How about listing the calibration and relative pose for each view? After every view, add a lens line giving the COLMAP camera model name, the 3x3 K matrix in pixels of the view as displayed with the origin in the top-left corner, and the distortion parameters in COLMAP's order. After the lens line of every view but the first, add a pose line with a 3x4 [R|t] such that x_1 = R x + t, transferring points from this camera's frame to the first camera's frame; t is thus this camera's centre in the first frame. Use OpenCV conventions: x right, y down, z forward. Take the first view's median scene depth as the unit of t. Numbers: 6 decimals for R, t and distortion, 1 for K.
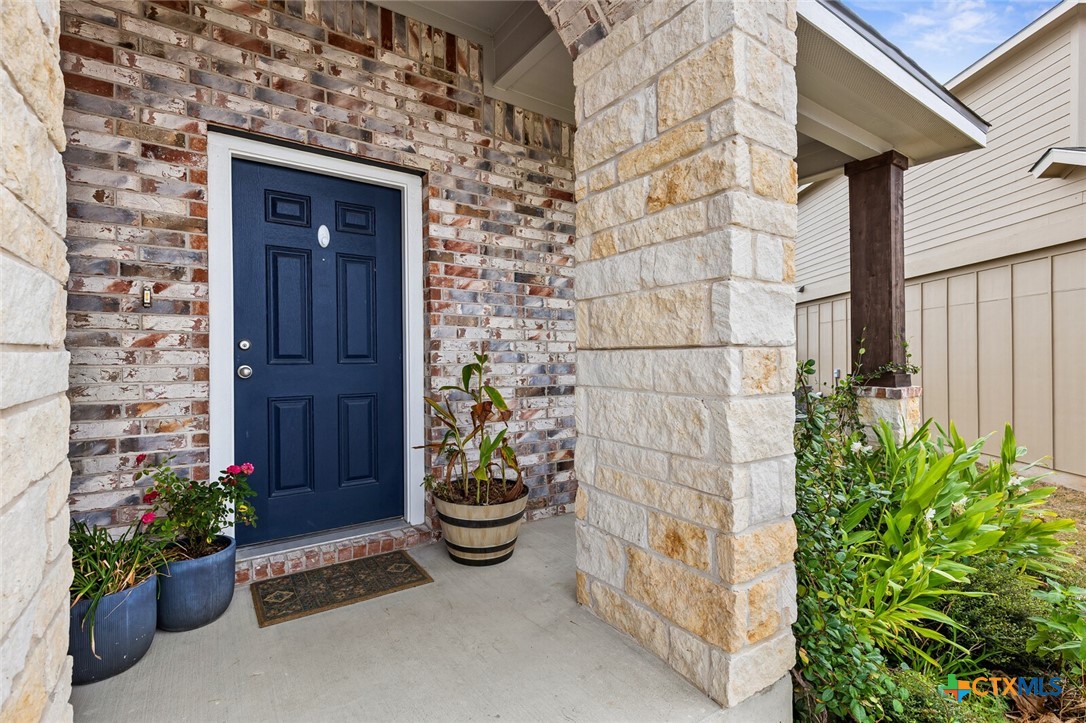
lens RADIAL K [[496.4, 0, 534.2], [0, 496.4, 363.7], [0, 0, 1]] dist [0.005294, -0.000192]
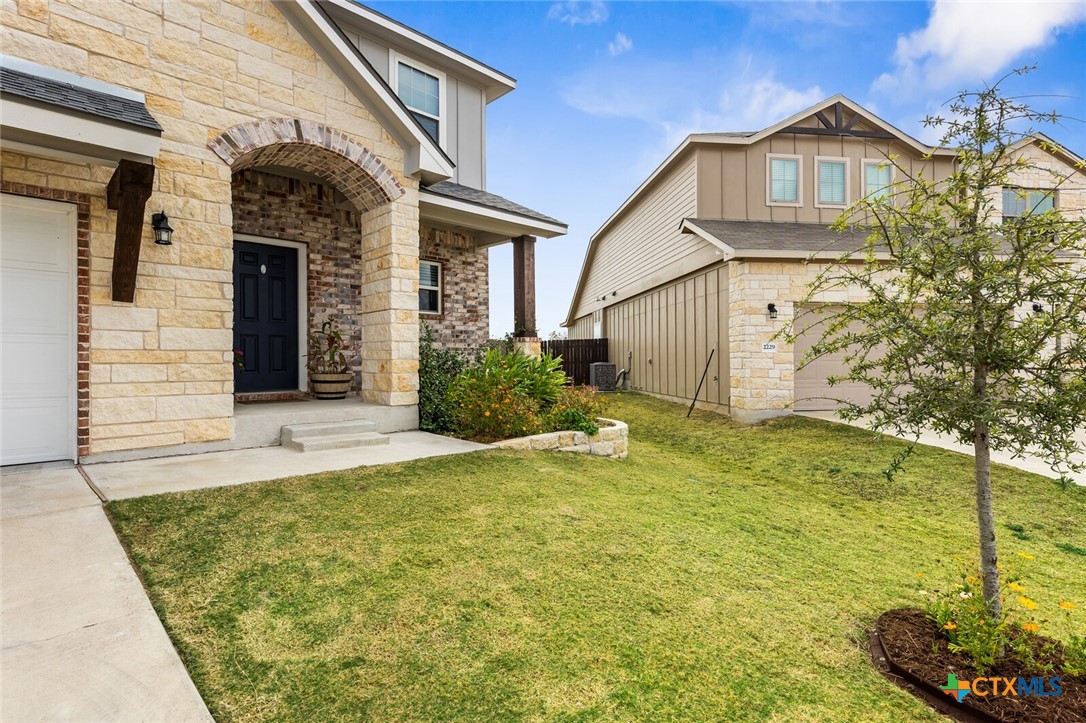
lens RADIAL K [[530.1, 0, 541.4], [0, 530.1, 359.8], [0, 0, 1]] dist [-0.002341, -0.000002]
pose [[0.984956, -0.003301, 0.172776, 0.477085], [0.005873, 0.999879, -0.014373, 0.237899], [-0.172708, 0.015172, 0.984856, -1.821193]]
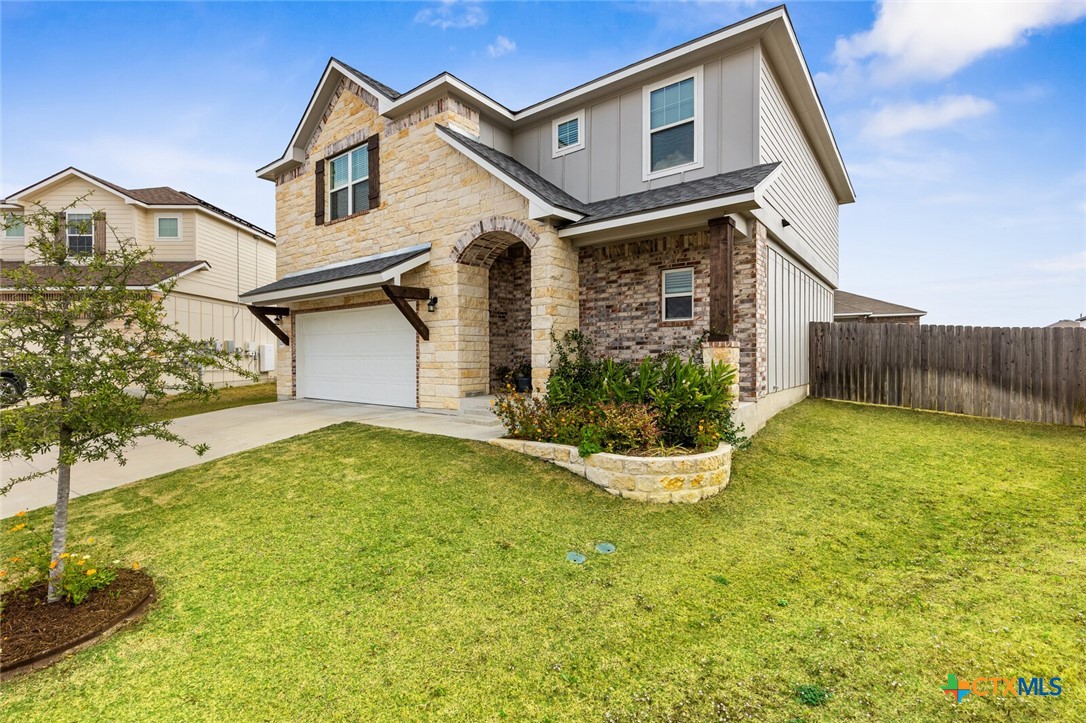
lens RADIAL K [[494.1, 0, 541.6], [0, 494.1, 358.8], [0, 0, 1]] dist [0.010823, -0.000151]
pose [[0.320316, -0.001216, -0.947310, 2.990736], [-0.007004, 0.999969, -0.003652, 0.157558], [0.947285, 0.007805, 0.320297, -0.289436]]
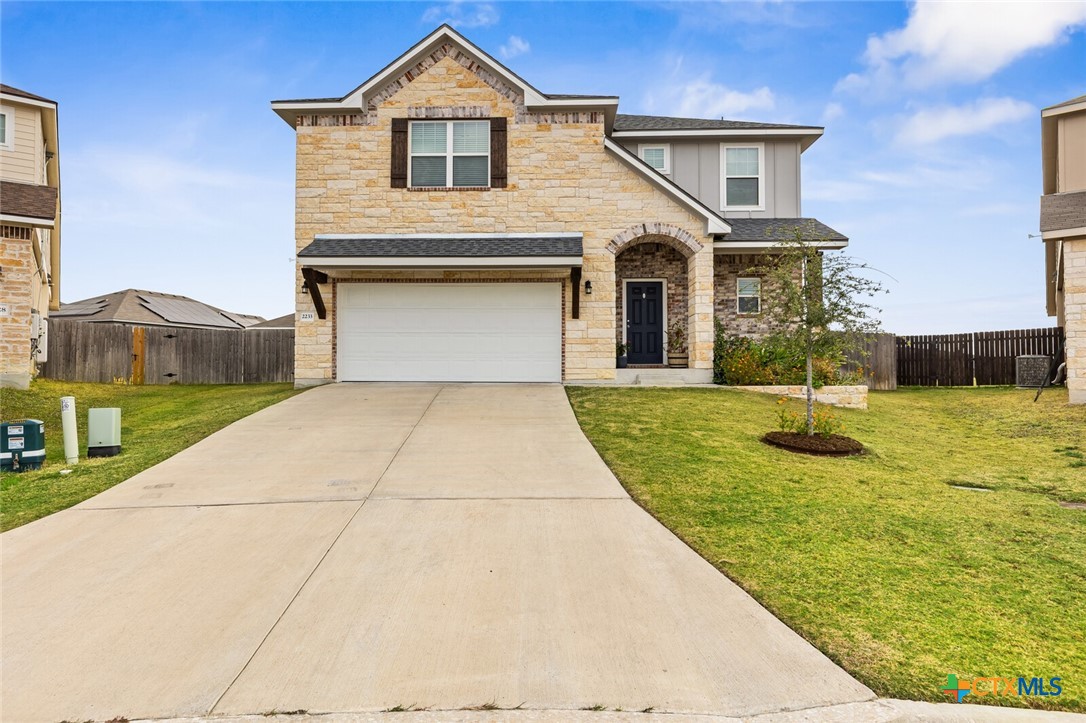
lens RADIAL K [[646.4, 0, 543.0], [0, 646.4, 361.5], [0, 0, 1]] dist [0.003078, 0.001056]
pose [[0.812937, -0.013920, -0.582186, 2.189553], [-0.007126, 0.999402, -0.033847, 0.527465], [0.582309, 0.031664, 0.812351, -4.184040]]
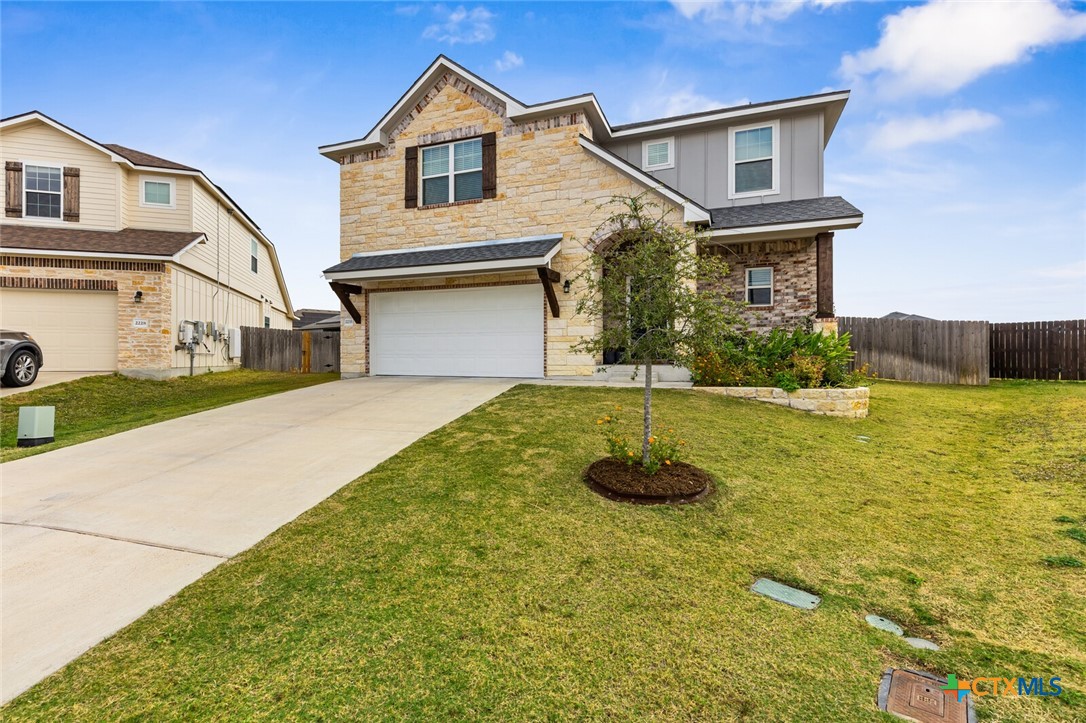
lens RADIAL K [[494.1, 0, 541.6], [0, 494.1, 358.8], [0, 0, 1]] dist [0.010823, -0.000151]
pose [[0.576239, -0.002268, -0.817278, 2.670326], [-0.009249, 0.999914, -0.009296, 0.395501], [0.817229, 0.012916, 0.576168, -2.349710]]
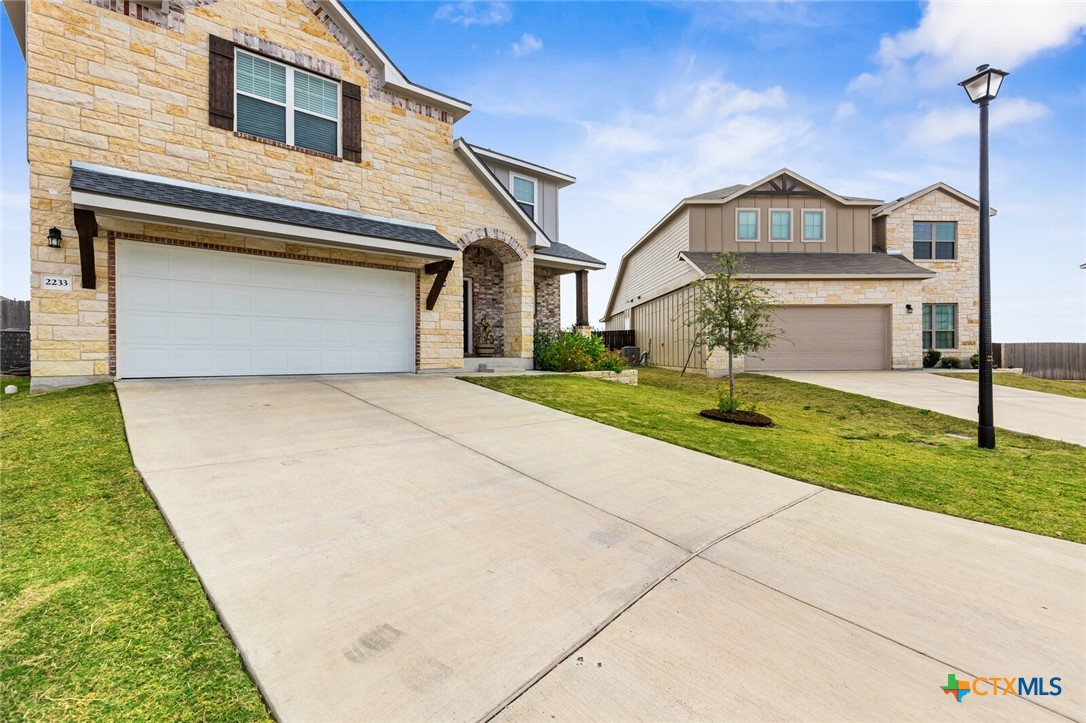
lens RADIAL K [[489.8, 0, 542.9], [0, 489.8, 357.7], [0, 0, 1]] dist [0.002563, 0.000177]
pose [[0.995215, -0.004192, 0.097621, -0.019970], [0.004903, 0.999963, -0.007041, 0.435416], [-0.097588, 0.007485, 0.995199, -3.931830]]
